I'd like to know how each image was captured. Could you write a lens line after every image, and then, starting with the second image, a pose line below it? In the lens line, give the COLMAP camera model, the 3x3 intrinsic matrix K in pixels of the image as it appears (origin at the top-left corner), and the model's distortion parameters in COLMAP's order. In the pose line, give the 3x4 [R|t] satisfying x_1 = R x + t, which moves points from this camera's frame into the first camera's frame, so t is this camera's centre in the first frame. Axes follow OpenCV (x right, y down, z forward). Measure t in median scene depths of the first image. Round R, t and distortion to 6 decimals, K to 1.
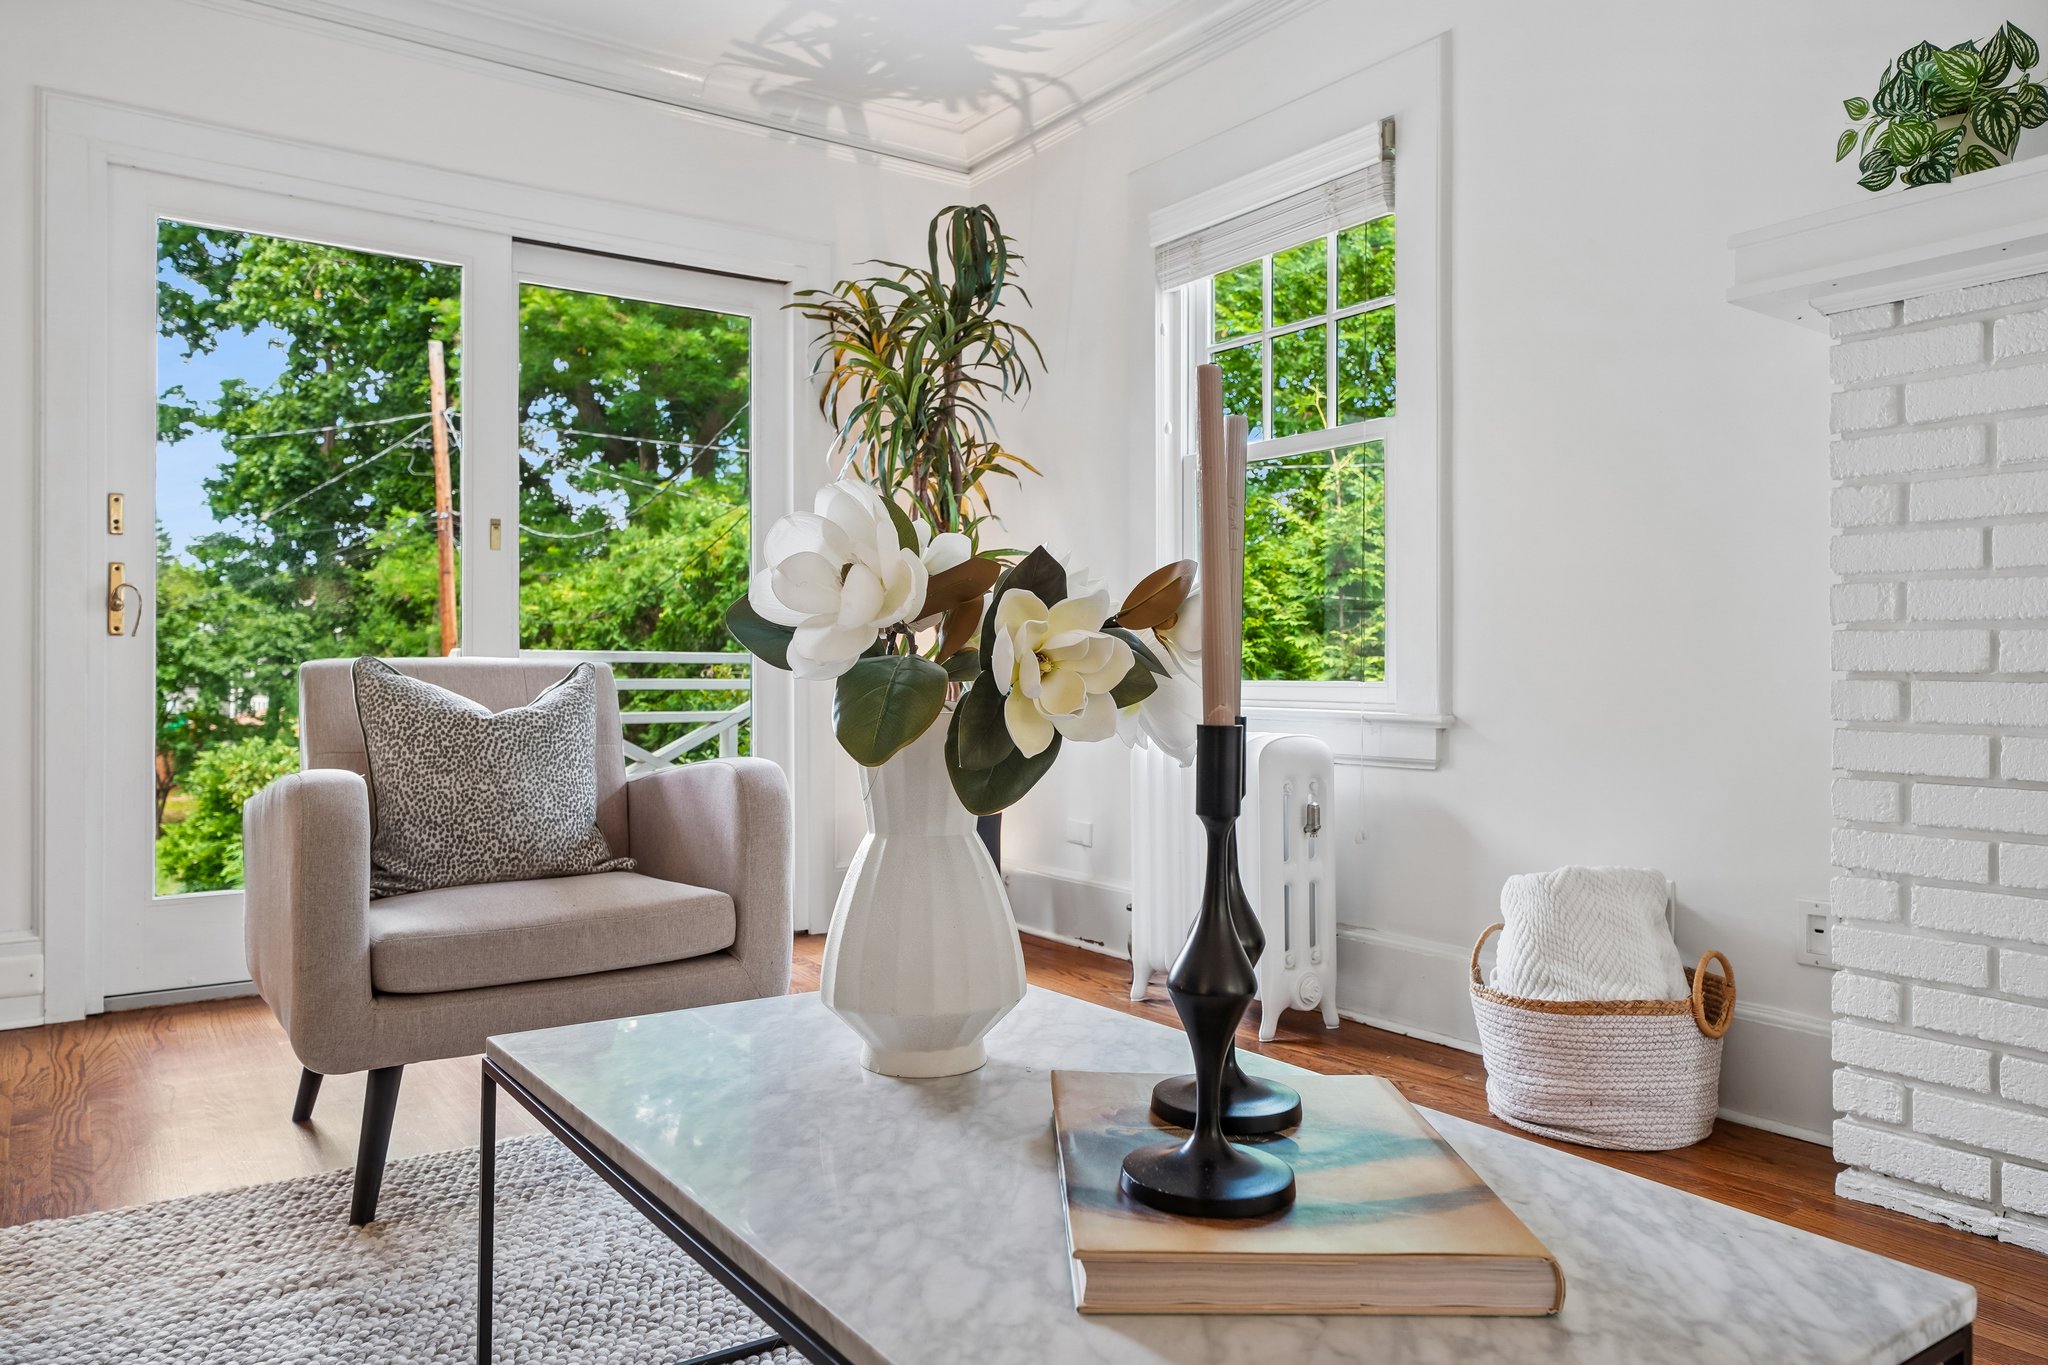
lens RADIAL K [[1395.2, 0, 1024.0], [0, 1395.2, 682.5], [0, 0, 1]] dist [-0.004381, -0.002456]
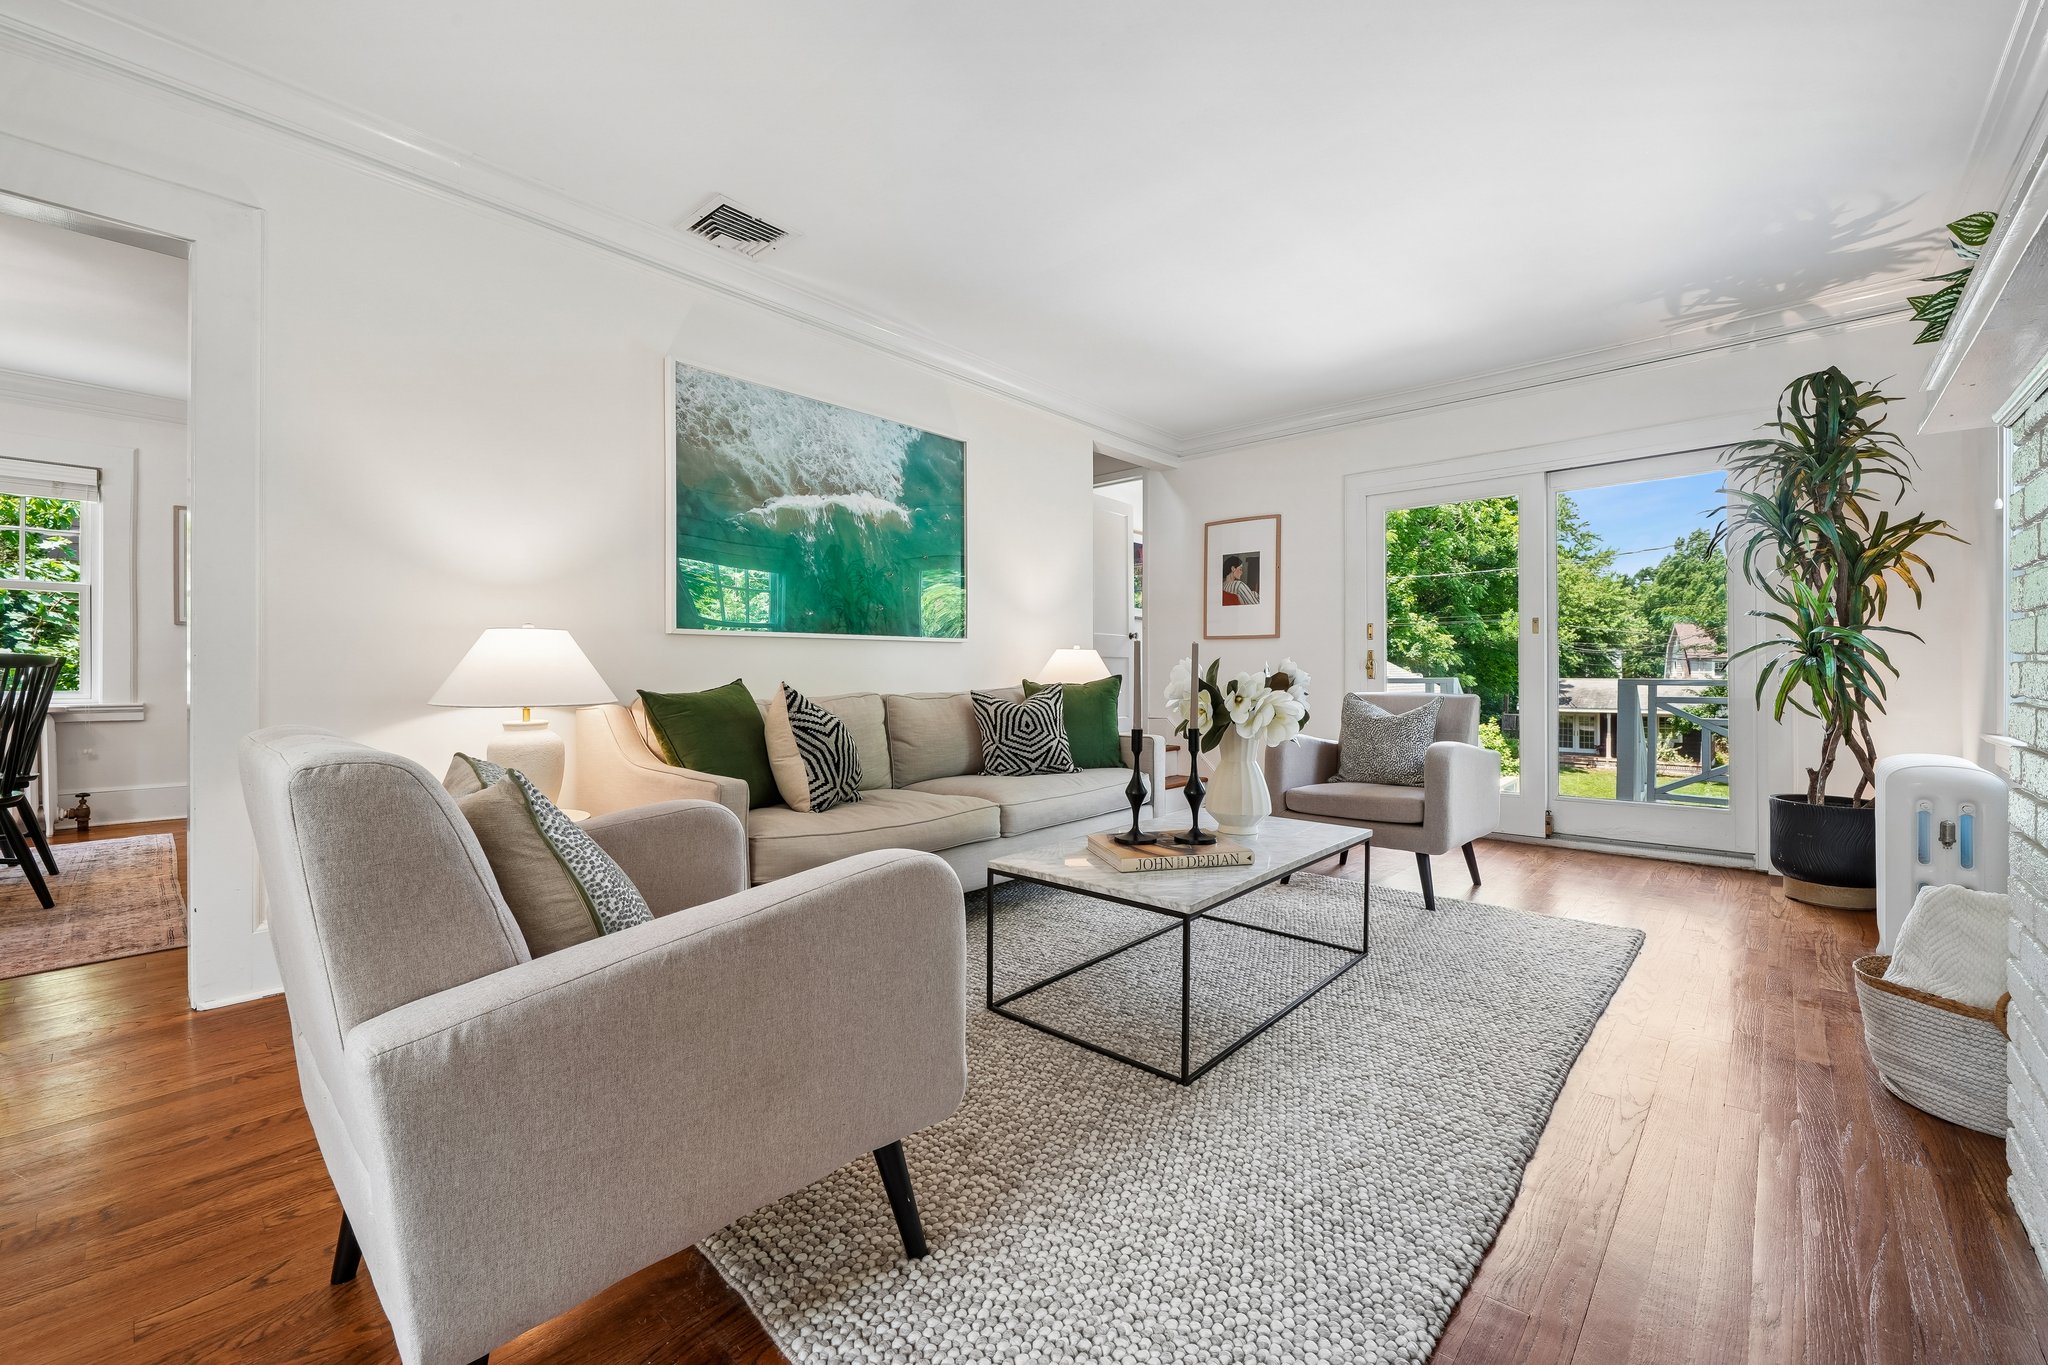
lens RADIAL K [[821.3, 0, 1024.0], [0, 821.3, 682.5], [0, 0, 1]] dist [-0.001582, -0.000174]
pose [[0.223634, 0.005745, -0.974656, 0.588796], [-0.008040, 0.999959, 0.004049, -0.024583], [0.974640, 0.006930, 0.223671, 0.036833]]
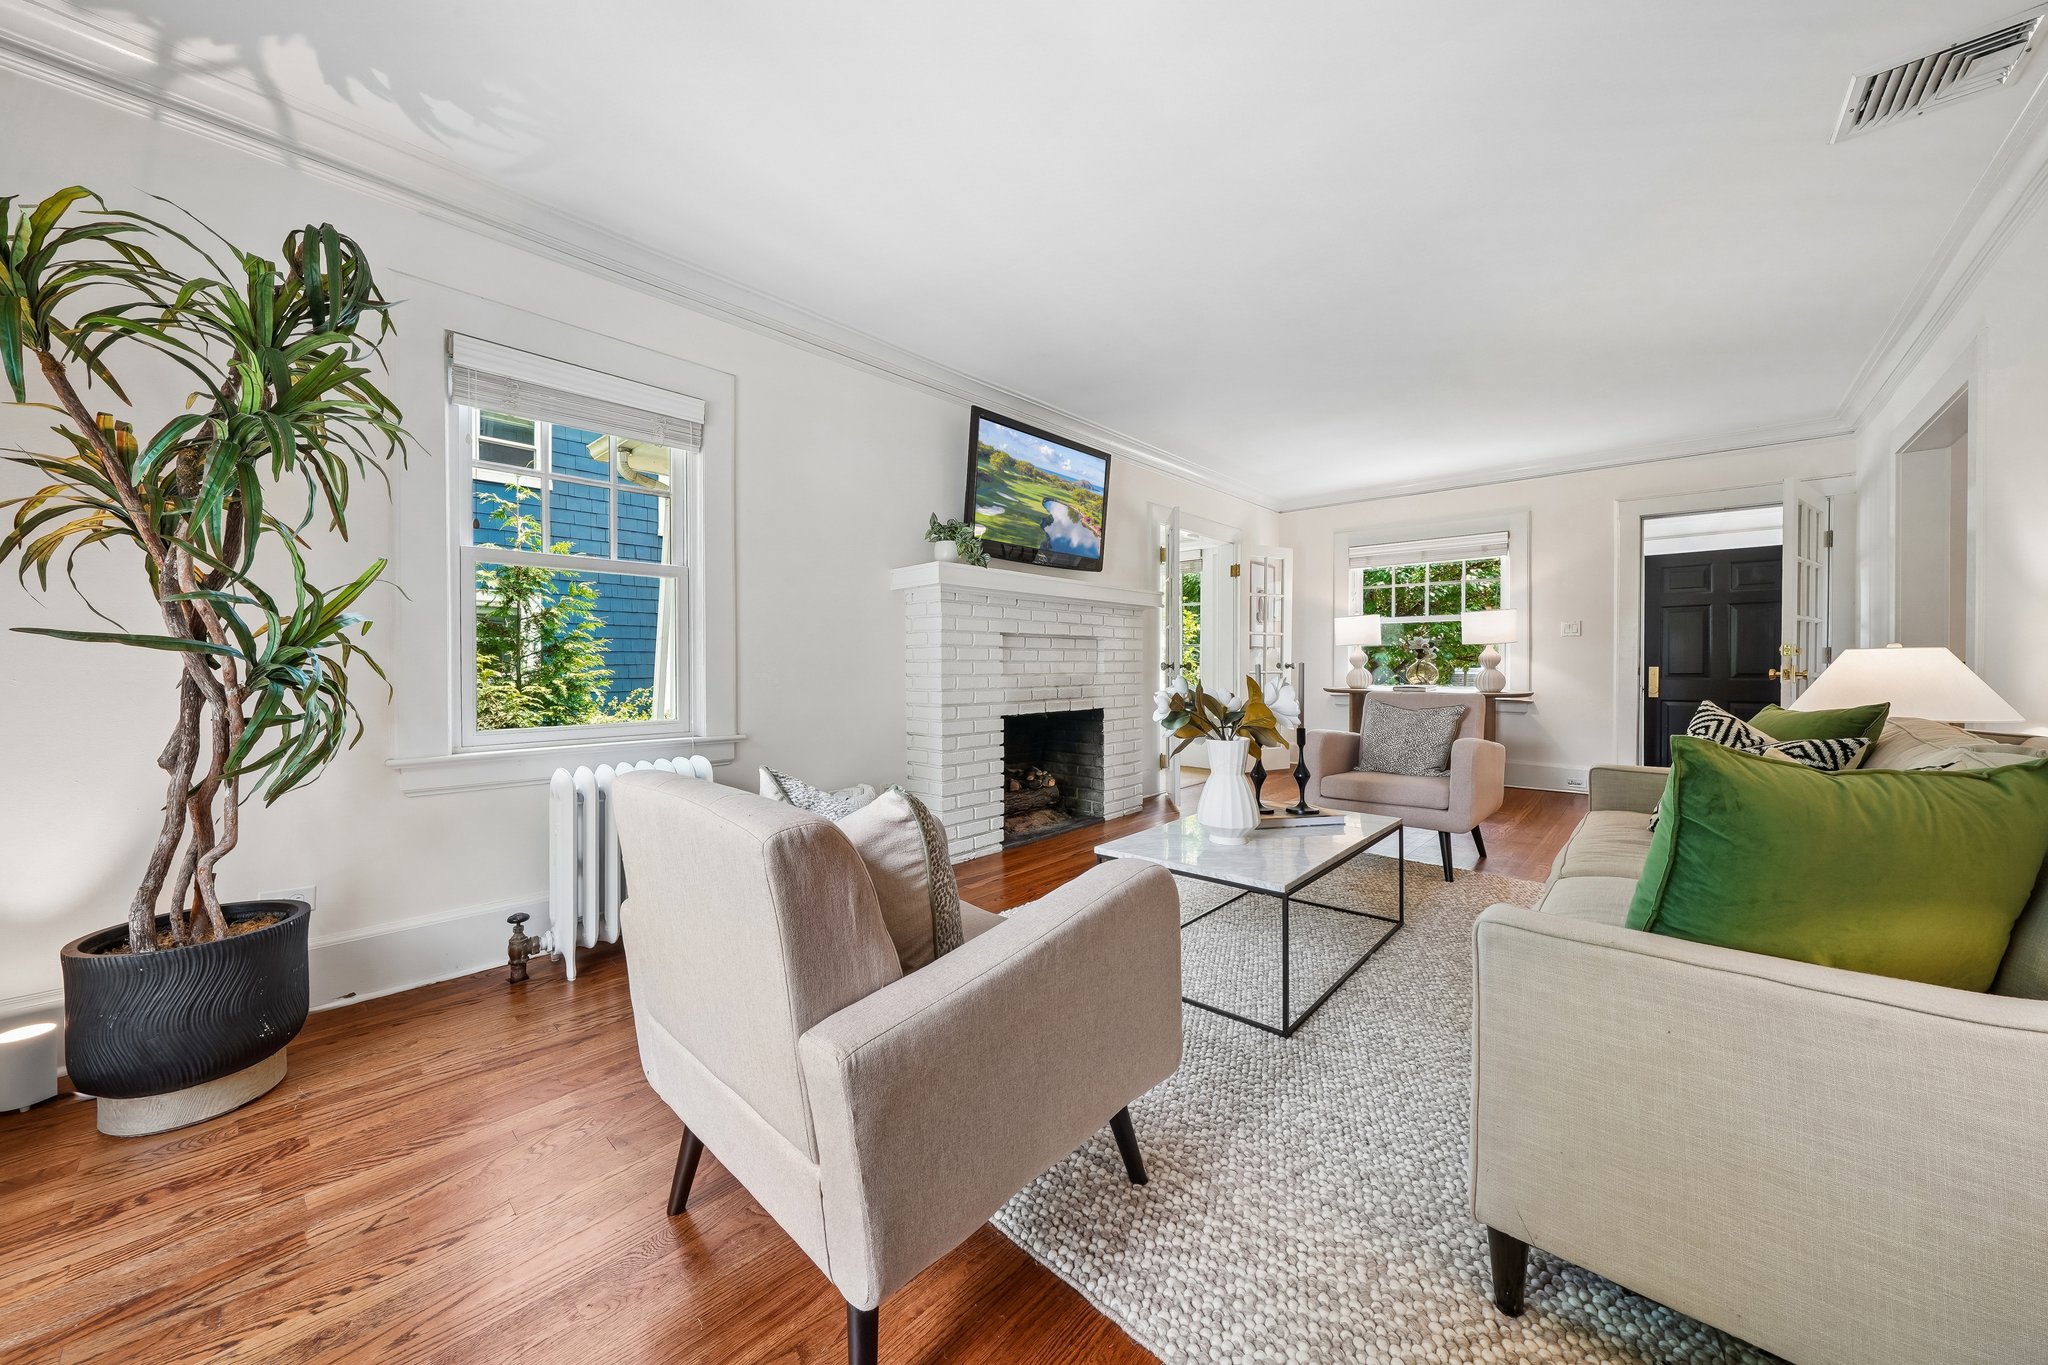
lens RADIAL K [[709.9, 0, 1026.6], [0, 709.9, 668.4], [0, 0, 1]] dist [-0.000510, 0.000026]
pose [[-0.217498, -0.009208, 0.976017, -0.586798], [0.005757, 0.999926, 0.010716, -0.059380], [-0.976044, 0.007949, -0.217429, 0.659305]]
